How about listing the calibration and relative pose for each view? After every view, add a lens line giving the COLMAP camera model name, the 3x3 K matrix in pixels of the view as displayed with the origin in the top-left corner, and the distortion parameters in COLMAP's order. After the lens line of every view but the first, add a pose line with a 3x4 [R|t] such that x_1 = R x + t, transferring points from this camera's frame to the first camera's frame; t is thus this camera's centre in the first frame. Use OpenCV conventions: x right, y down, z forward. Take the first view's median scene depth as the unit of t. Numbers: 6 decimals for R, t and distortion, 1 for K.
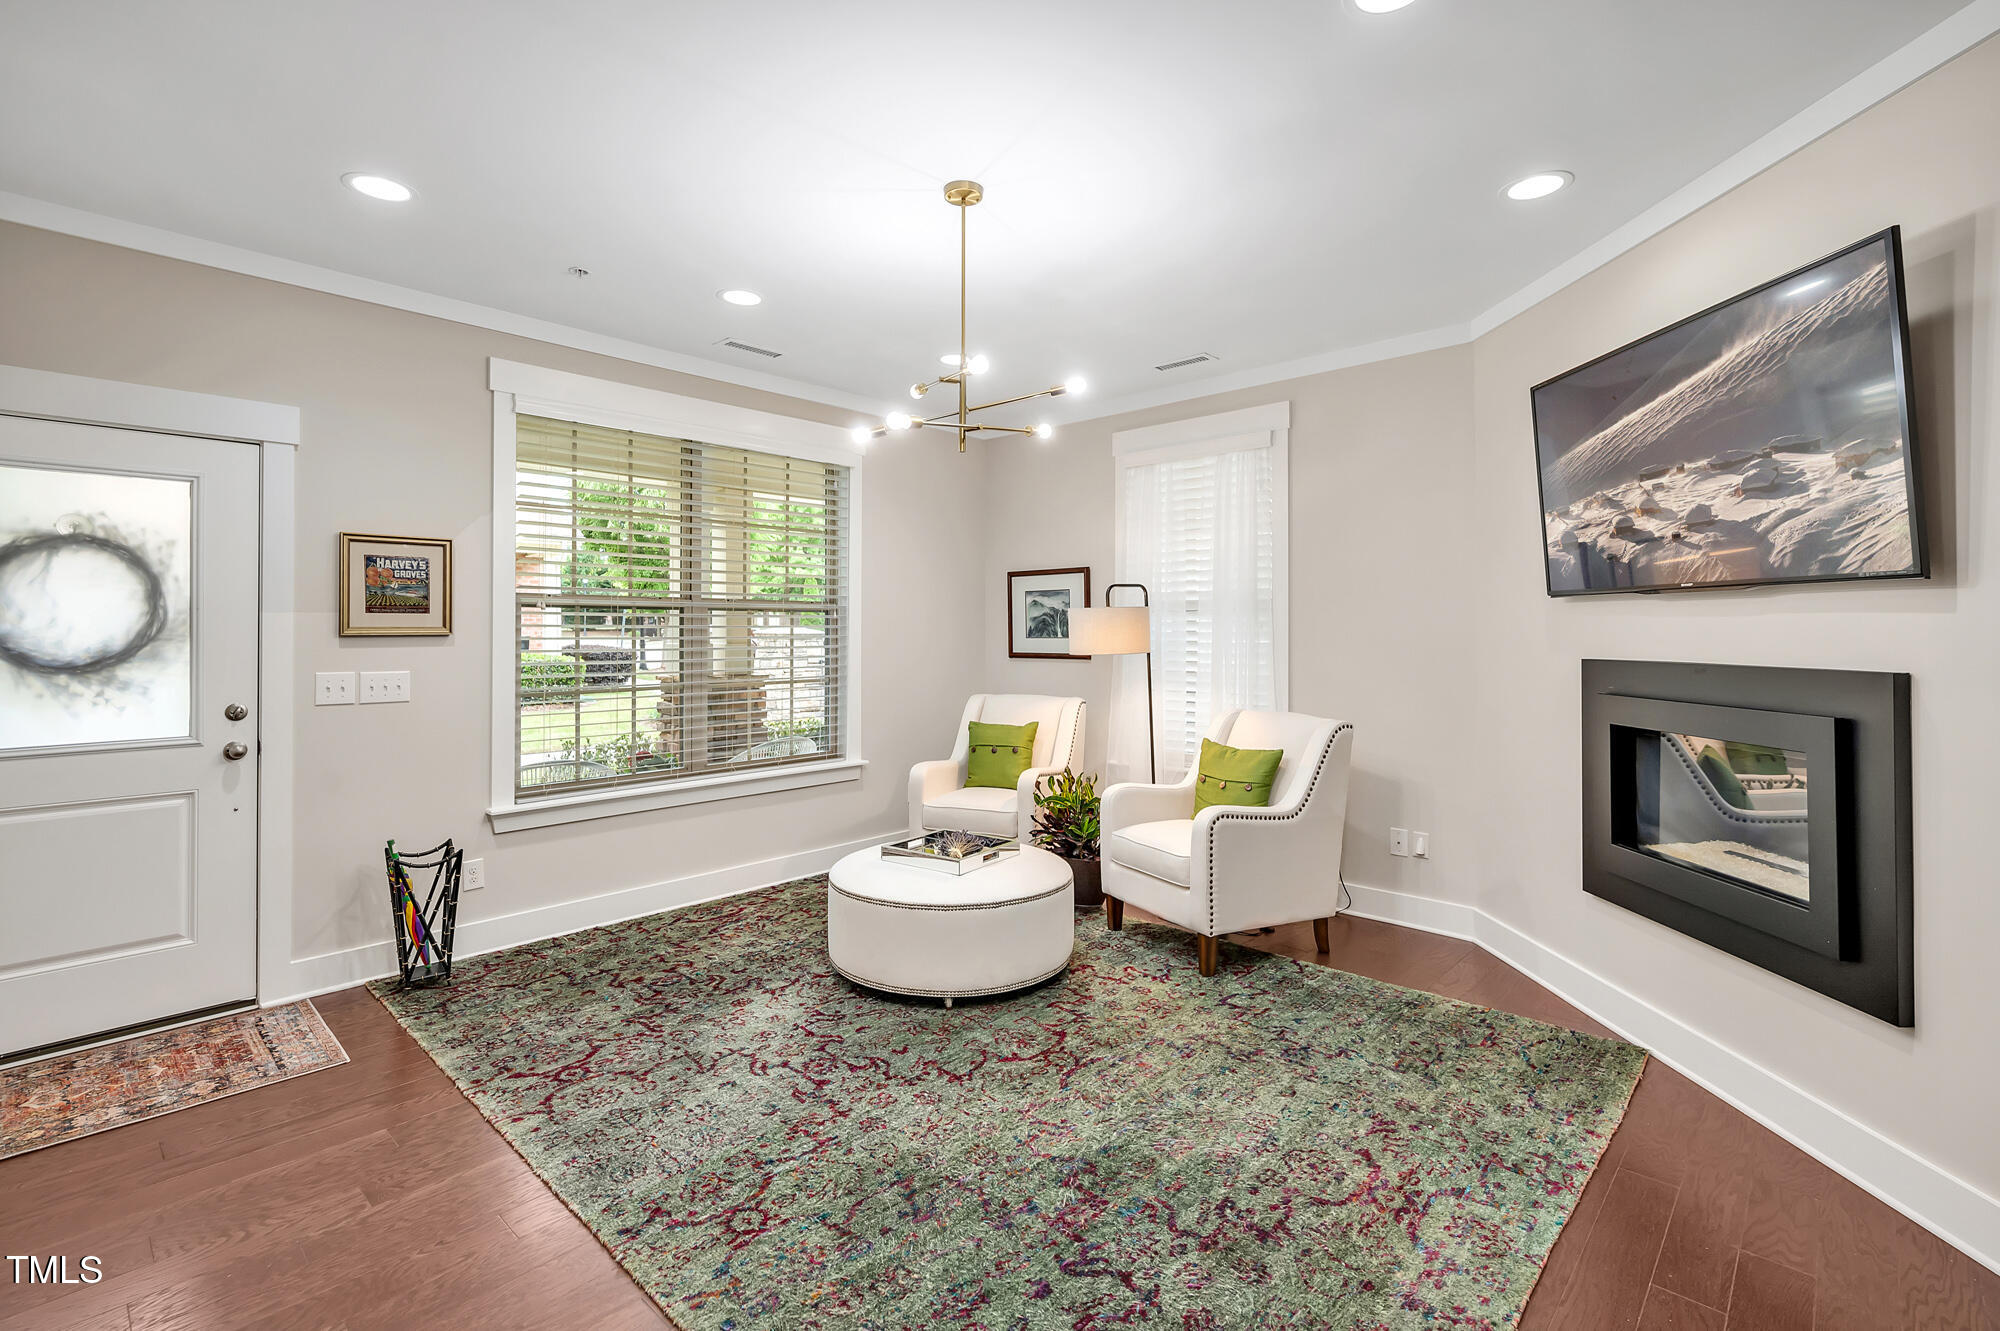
lens RADIAL K [[901.5, 0, 994.6], [0, 901.5, 649.3], [0, 0, 1]] dist [0.001059, -0.000105]
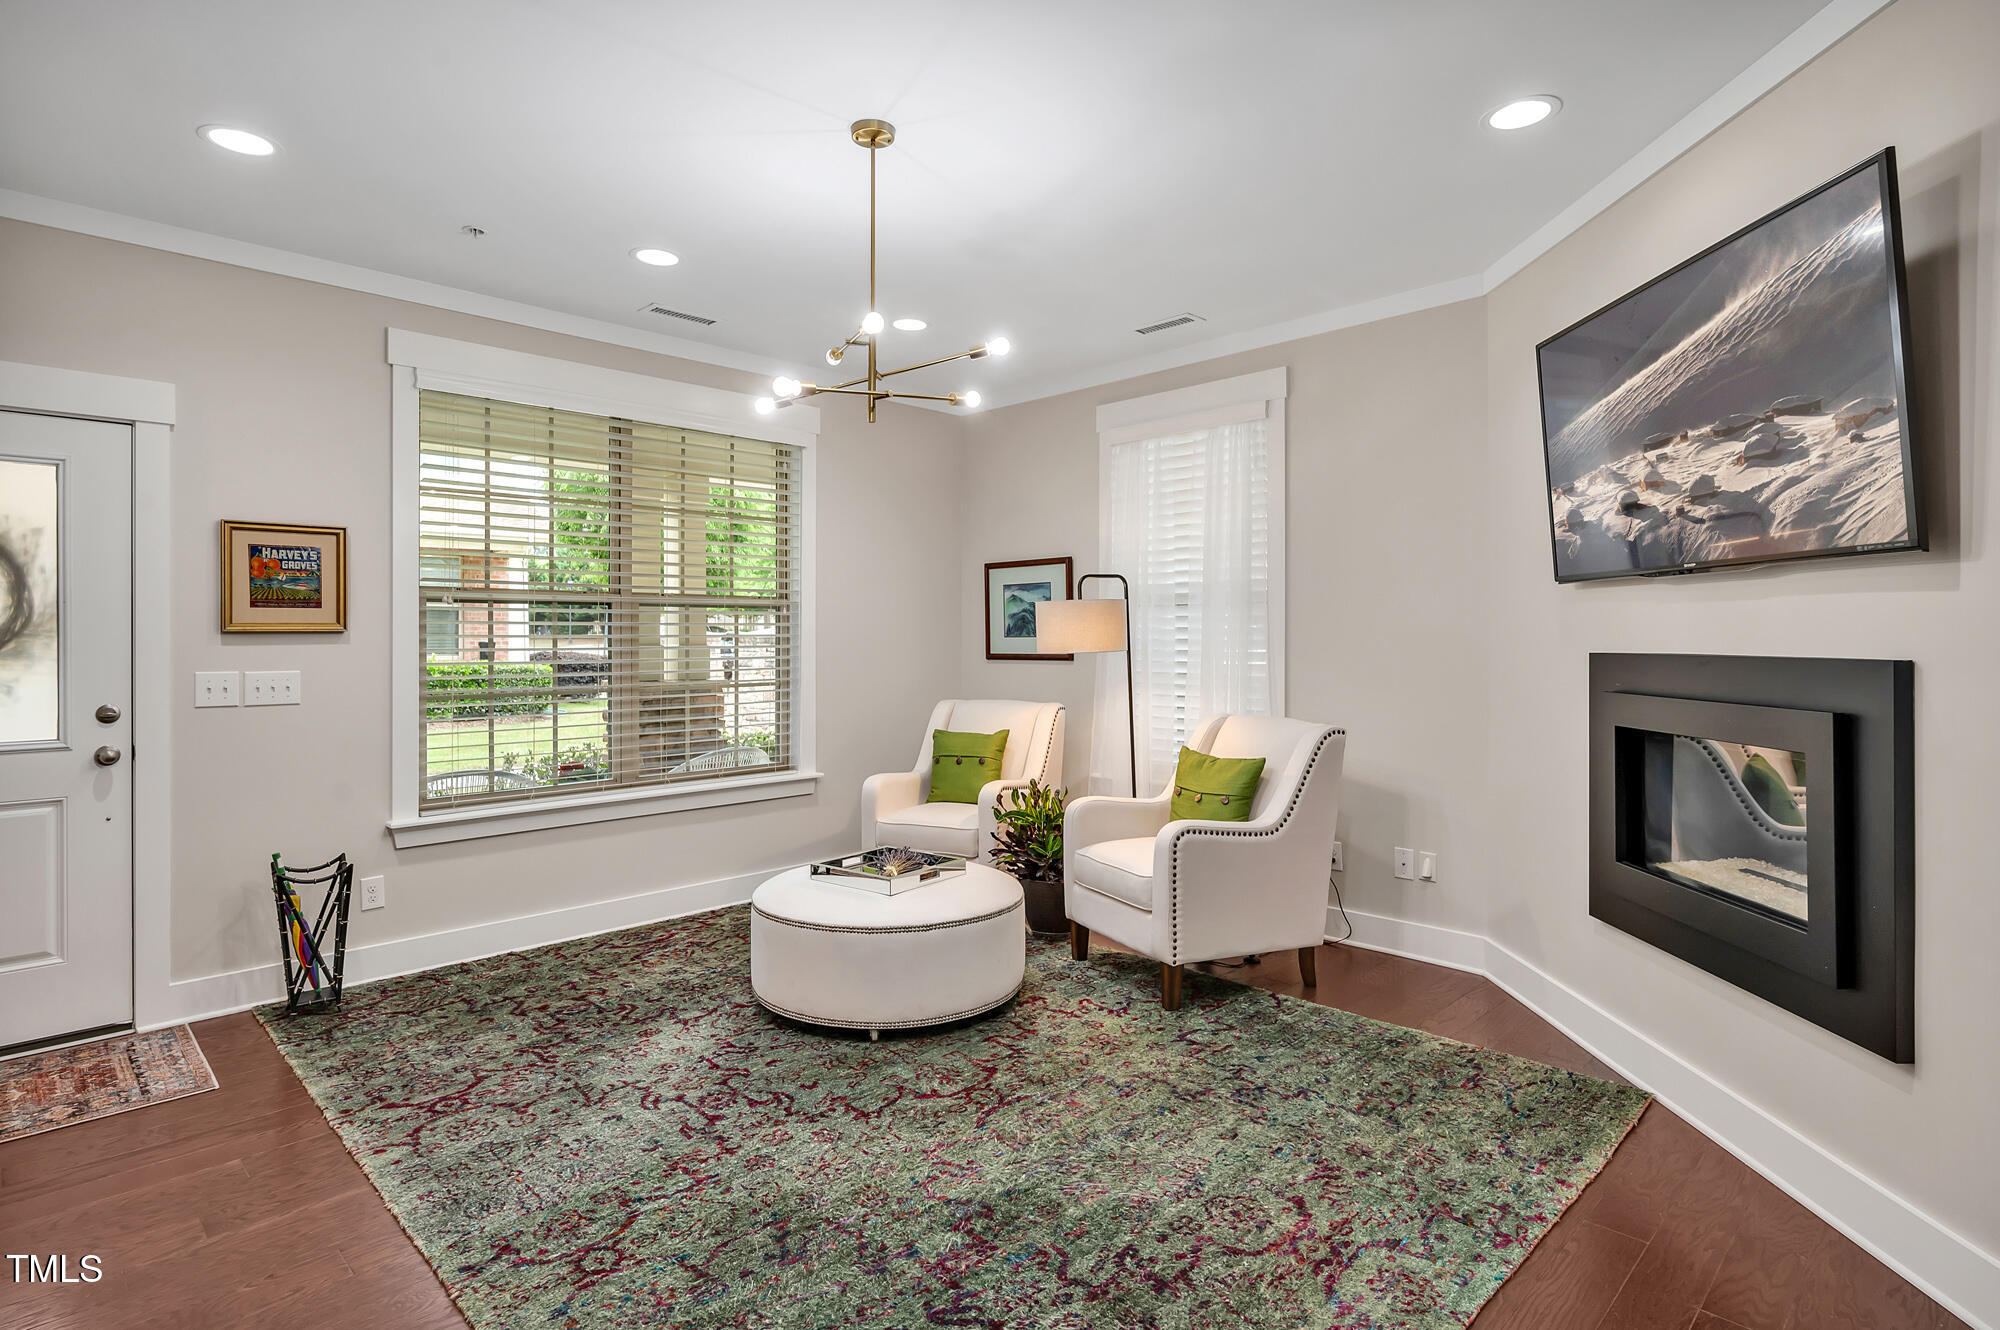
lens RADIAL K [[1011.8, 0, 1000.0], [0, 1011.8, 665.0], [0, 0, 1]] dist [-0.003149, -0.000789]
pose [[0.999474, -0.002023, -0.032373, 0.120351], [0.002242, 0.999975, 0.006732, 0.016017], [0.032359, -0.006801, 0.999453, -0.006670]]
